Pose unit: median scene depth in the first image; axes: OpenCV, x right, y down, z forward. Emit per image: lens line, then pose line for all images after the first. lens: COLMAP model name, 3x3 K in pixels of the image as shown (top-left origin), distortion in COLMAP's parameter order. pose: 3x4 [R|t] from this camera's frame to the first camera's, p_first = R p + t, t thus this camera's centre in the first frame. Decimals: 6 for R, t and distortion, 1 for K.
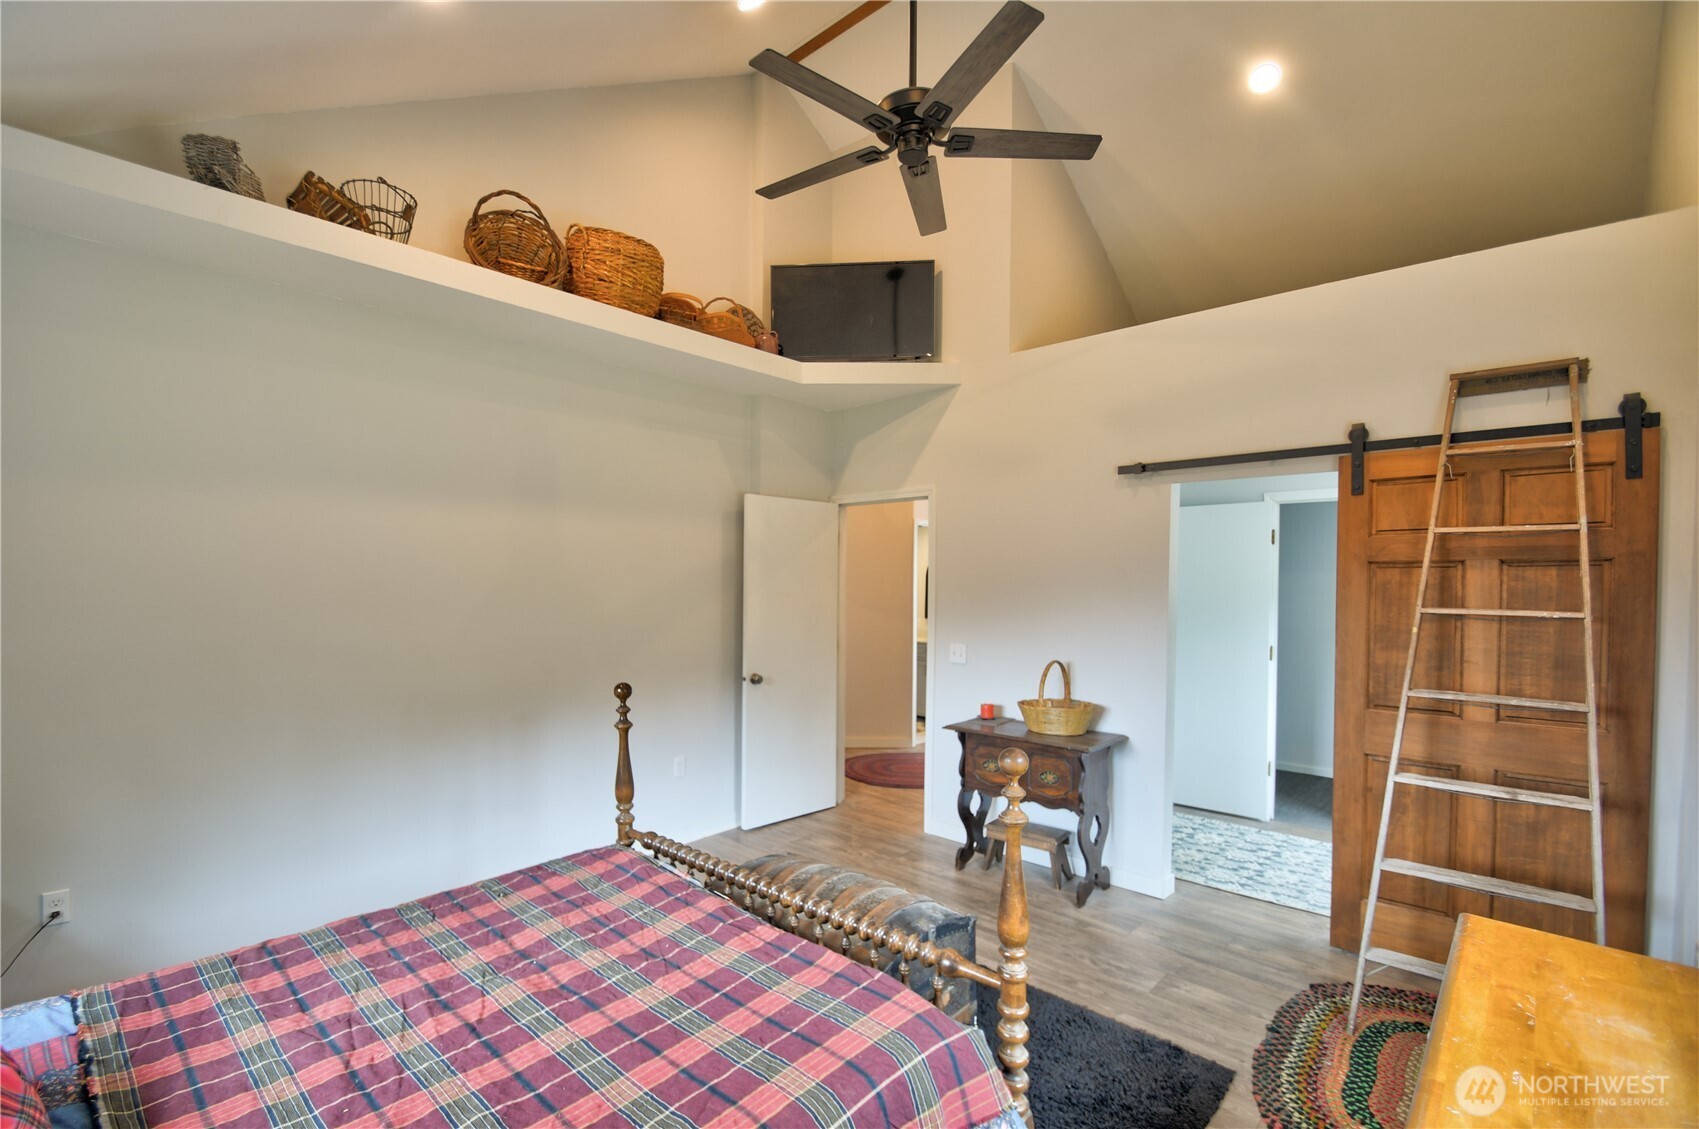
lens RADIAL K [[758.4, 0, 845.7], [0, 758.4, 607.9], [0, 0, 1]] dist [0.002027, -0.012550]
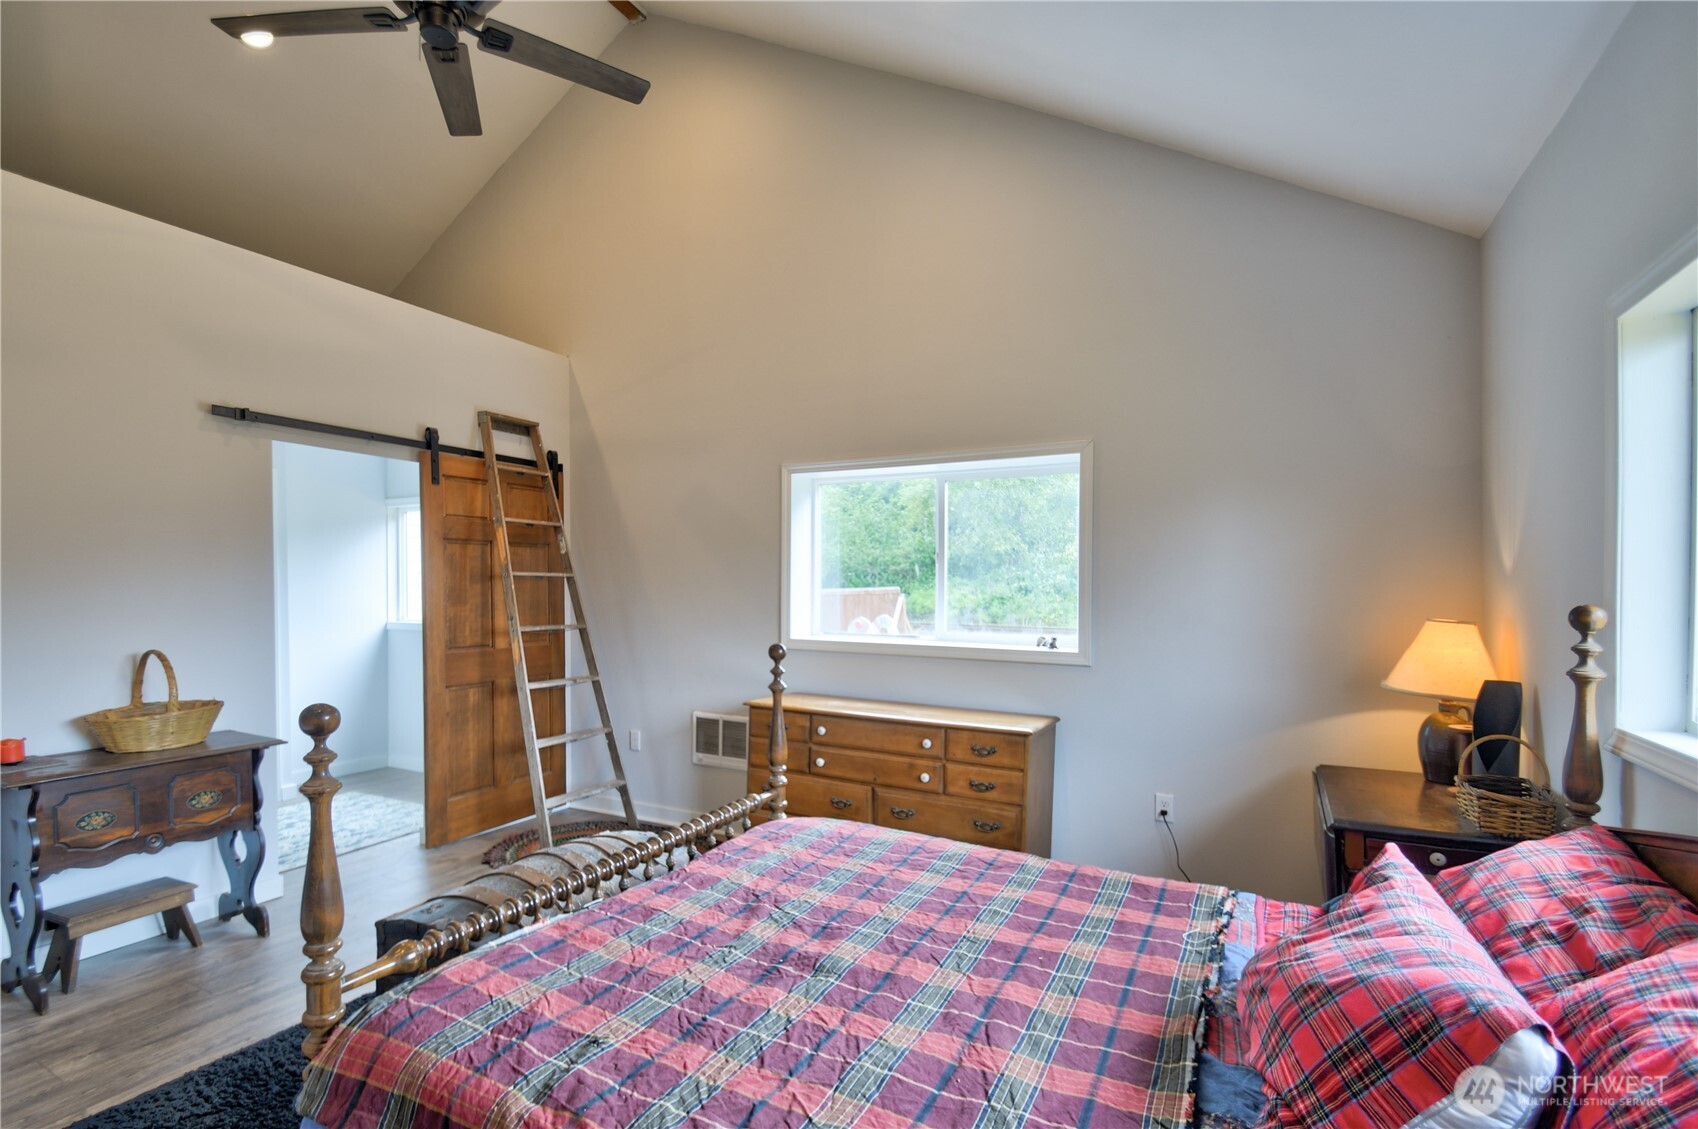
lens RADIAL K [[757.9, 0, 845.2], [0, 757.9, 607.9], [0, 0, 1]] dist [0.002027, -0.012550]
pose [[-0.263713, -0.039132, 0.963807, -0.734788], [0.030440, 0.998342, 0.048863, 0.016792], [-0.964121, 0.042224, -0.262085, 0.674313]]
